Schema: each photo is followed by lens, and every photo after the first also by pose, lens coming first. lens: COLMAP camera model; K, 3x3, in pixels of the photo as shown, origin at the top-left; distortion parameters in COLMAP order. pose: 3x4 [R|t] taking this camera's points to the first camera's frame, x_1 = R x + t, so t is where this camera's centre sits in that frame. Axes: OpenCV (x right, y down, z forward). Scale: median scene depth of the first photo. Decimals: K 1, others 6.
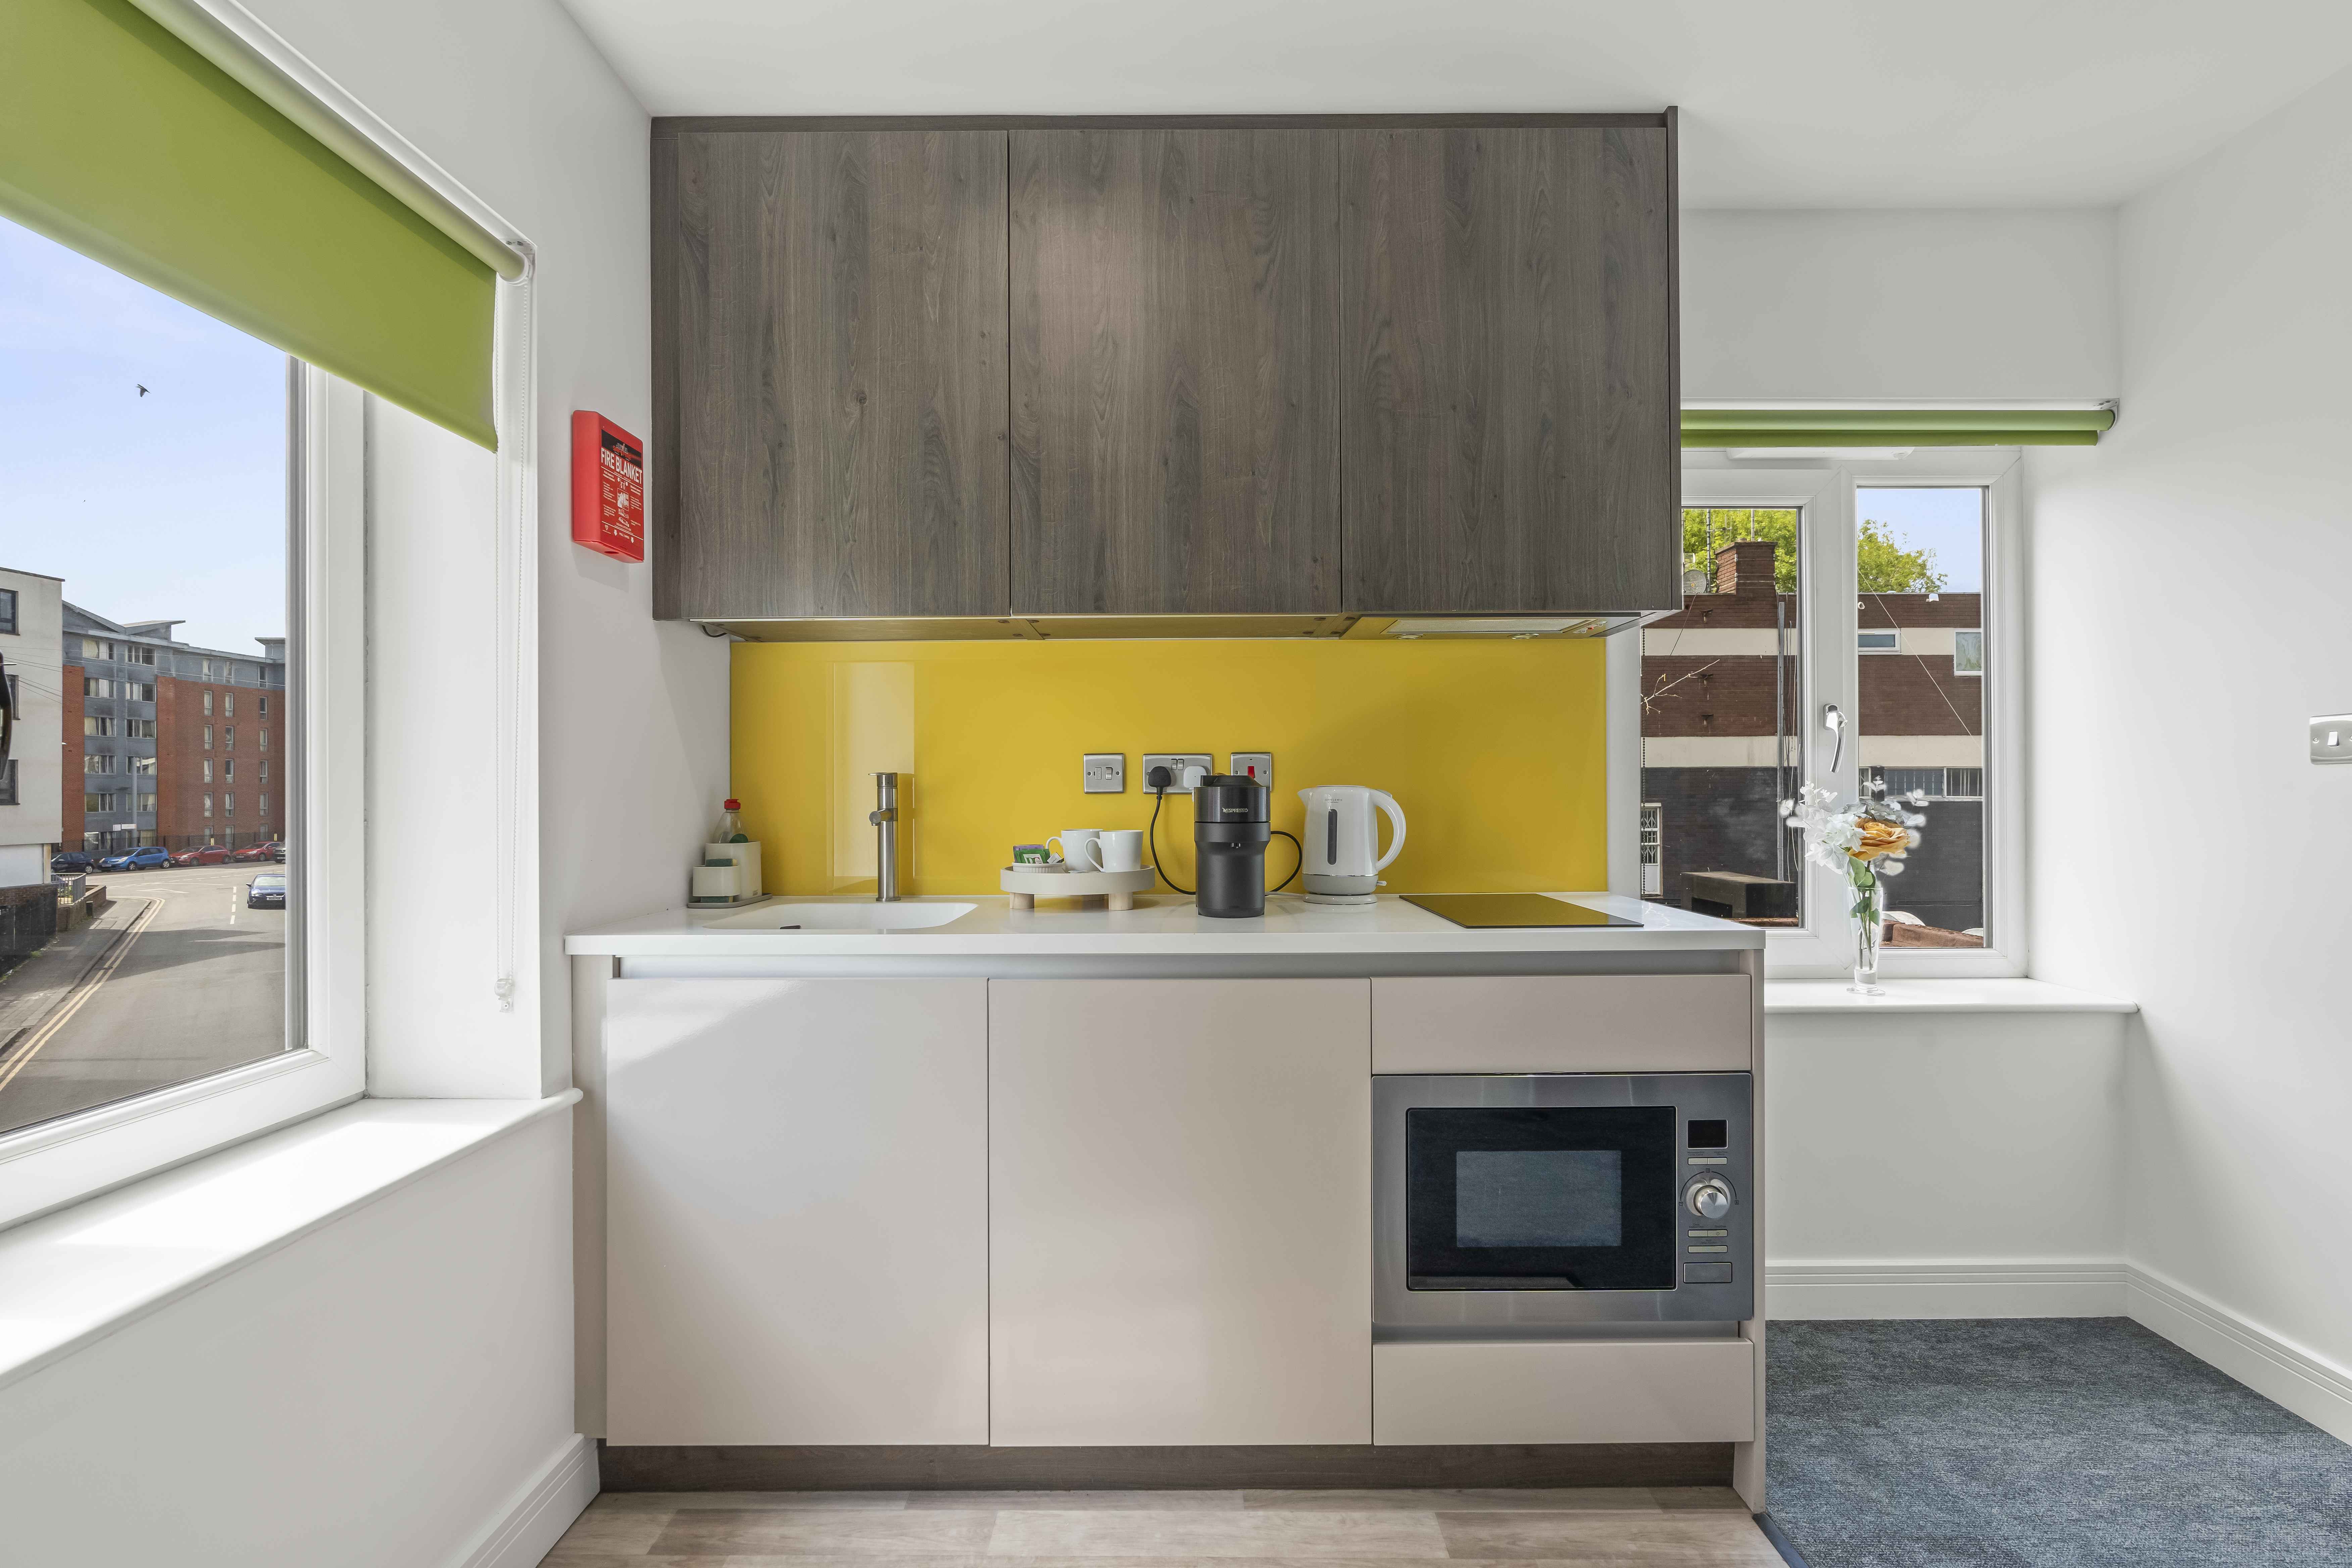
lens RADIAL K [[1059.4, 0, 1176.0], [0, 1059.4, 784.0], [0, 0, 1]] dist [-0.006205, 0.000167]
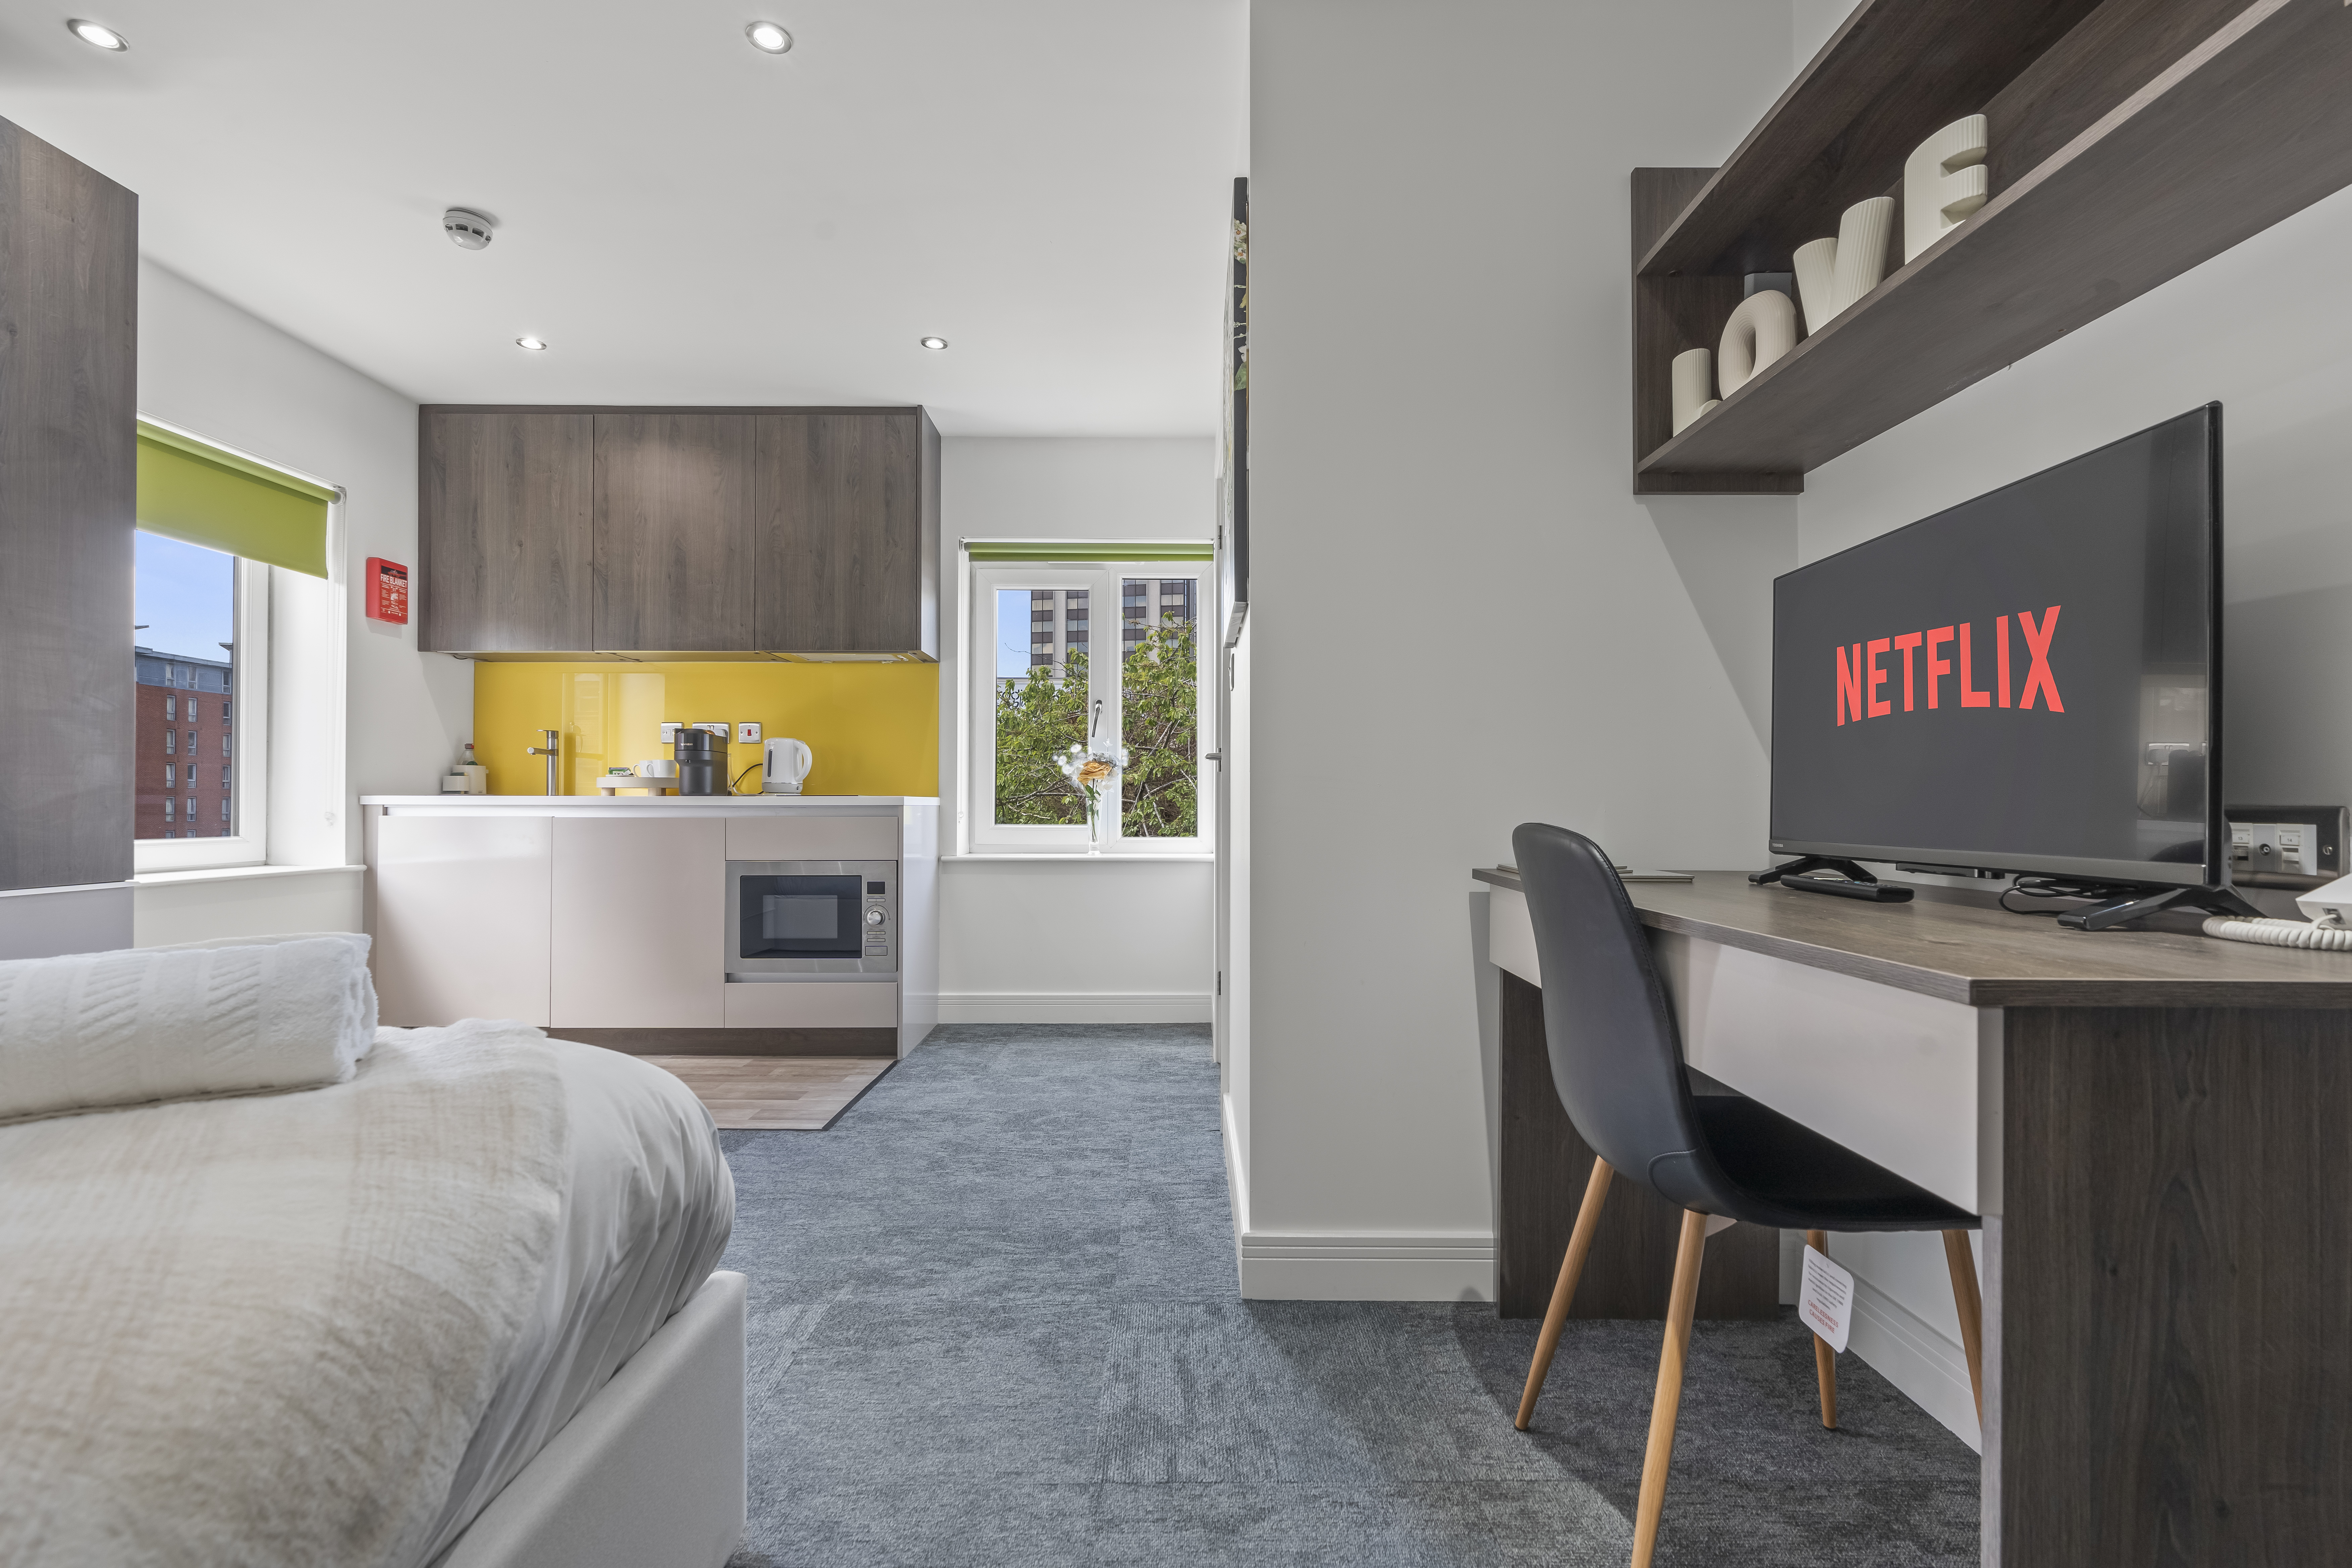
lens RADIAL K [[1083.4, 0, 1171.9], [0, 1083.4, 796.3], [0, 0, 1]] dist [0.002316, 0.000471]
pose [[0.999961, 0.008170, 0.003213, 0.962469], [-0.008155, 0.999957, -0.004473, 0.123119], [-0.003249, 0.004447, 0.999985, -1.104686]]
